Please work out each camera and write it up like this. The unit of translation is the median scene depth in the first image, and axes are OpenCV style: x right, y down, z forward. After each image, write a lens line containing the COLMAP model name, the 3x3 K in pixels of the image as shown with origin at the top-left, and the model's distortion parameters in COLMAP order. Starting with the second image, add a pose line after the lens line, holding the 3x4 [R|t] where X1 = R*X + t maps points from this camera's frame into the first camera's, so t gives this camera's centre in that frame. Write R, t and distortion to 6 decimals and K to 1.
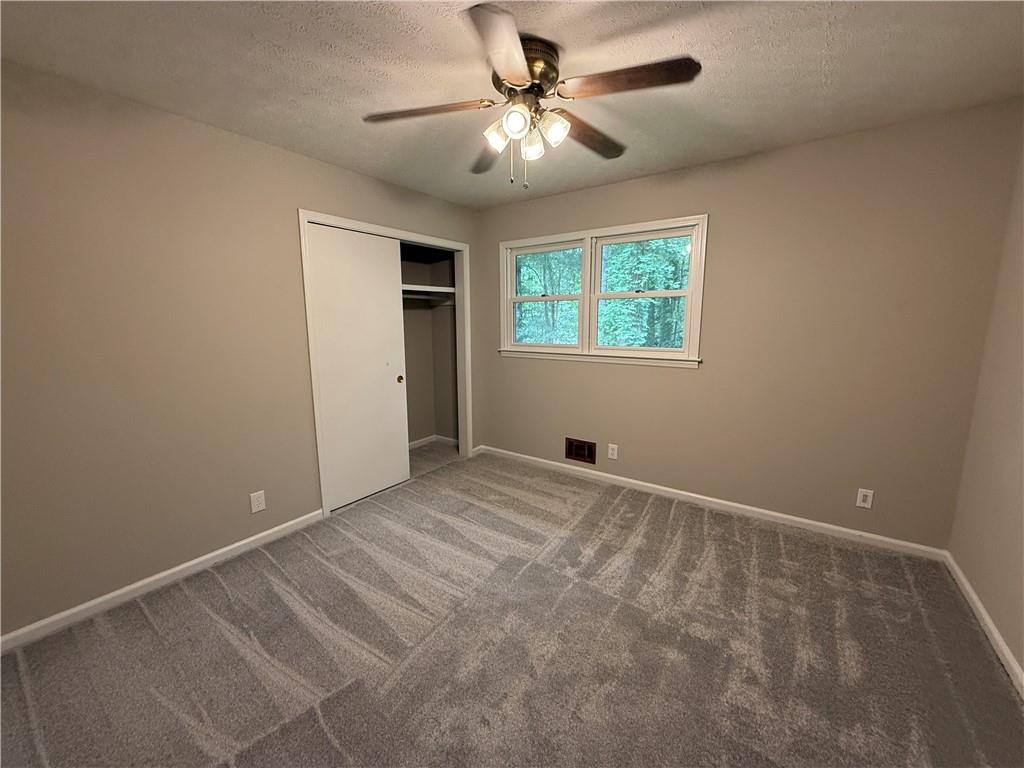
lens RADIAL K [[407.2, 0, 508.3], [0, 407.2, 384.8], [0, 0, 1]] dist [0.000100, 0.000129]
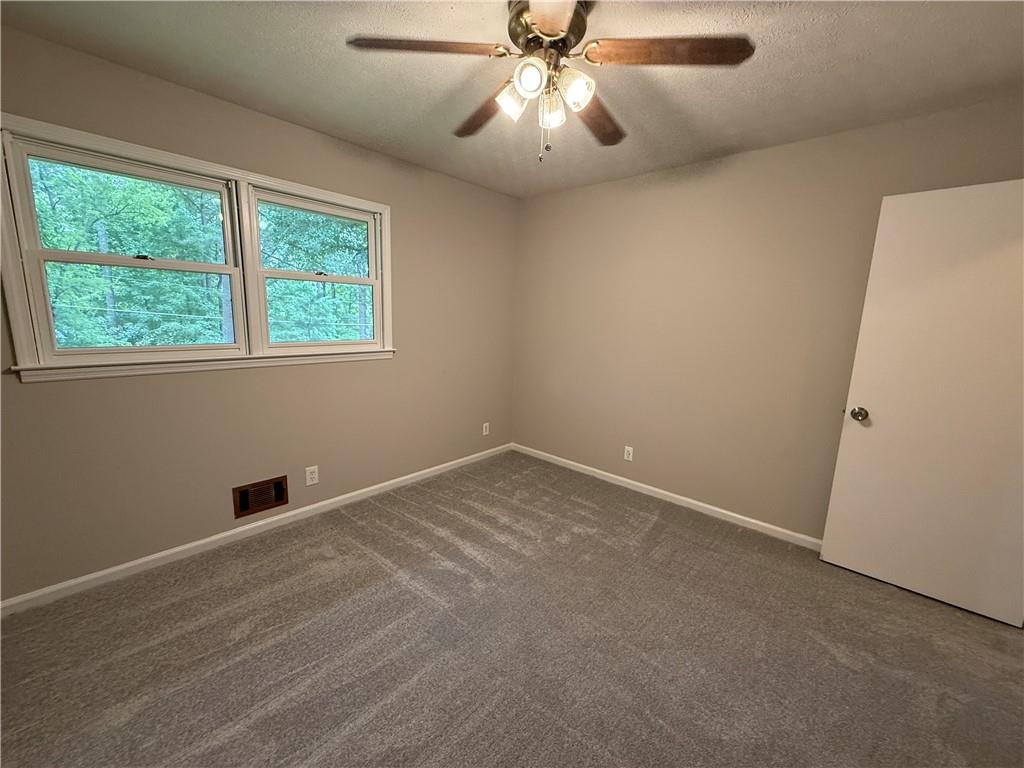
lens RADIAL K [[407.2, 0, 508.3], [0, 407.2, 384.8], [0, 0, 1]] dist [0.000100, 0.000129]
pose [[0.119696, -0.162754, 0.979379, -0.607043], [0.127289, 0.980846, 0.147441, -0.104850], [-0.984617, 0.107016, 0.138120, 0.683815]]
